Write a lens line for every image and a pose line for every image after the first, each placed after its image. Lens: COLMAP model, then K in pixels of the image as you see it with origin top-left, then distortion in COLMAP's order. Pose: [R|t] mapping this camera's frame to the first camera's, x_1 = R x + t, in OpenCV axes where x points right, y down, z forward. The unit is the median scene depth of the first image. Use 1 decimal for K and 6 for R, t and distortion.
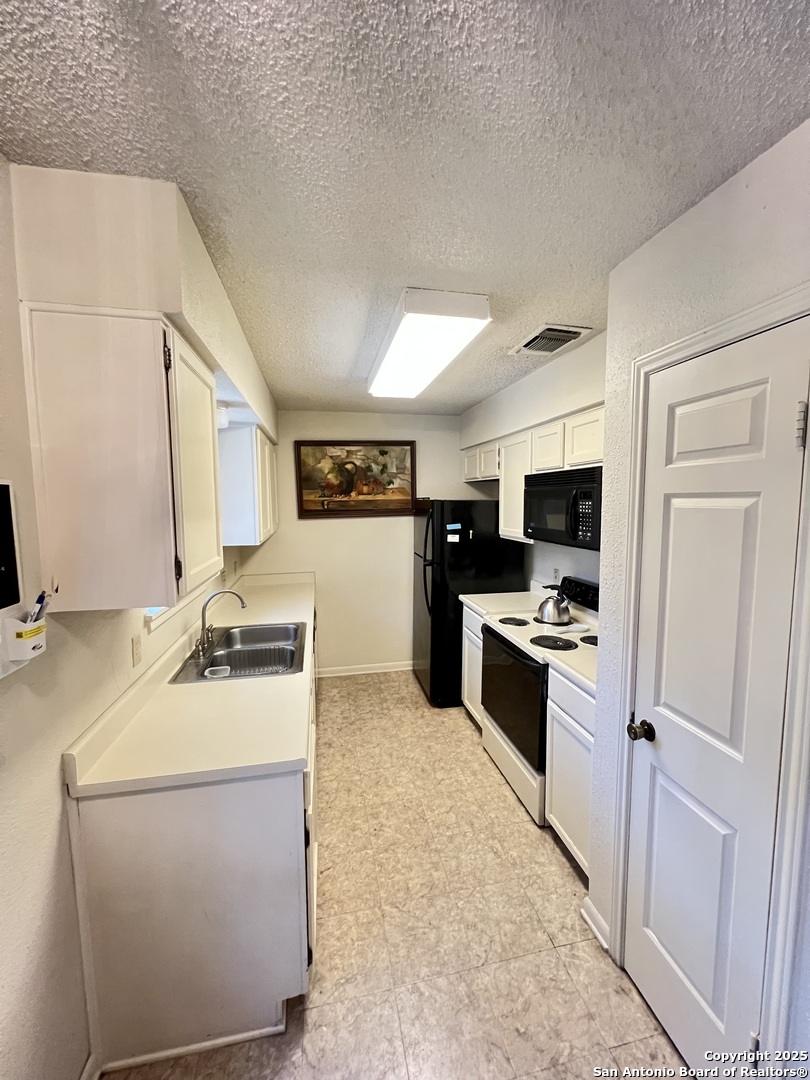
lens RADIAL K [[435.4, 0, 405.0], [0, 435.4, 540.0], [0, 0, 1]] dist [0.000440, 0.000522]
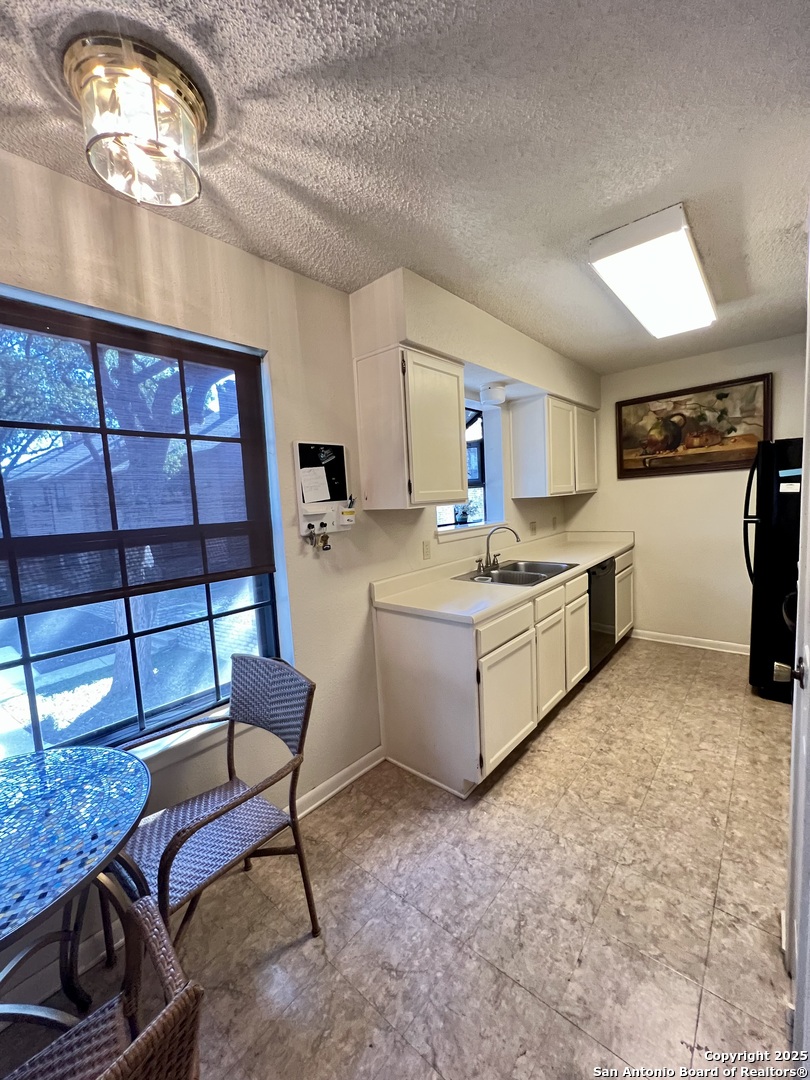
lens RADIAL K [[432.9, 0, 405.0], [0, 432.9, 540.0], [0, 0, 1]] dist [0.000230, 0.000058]
pose [[0.608745, 0.051988, -0.791661, 0.270036], [-0.025695, 0.998619, 0.045820, 0.062985], [0.792950, -0.007551, 0.609240, -0.023606]]
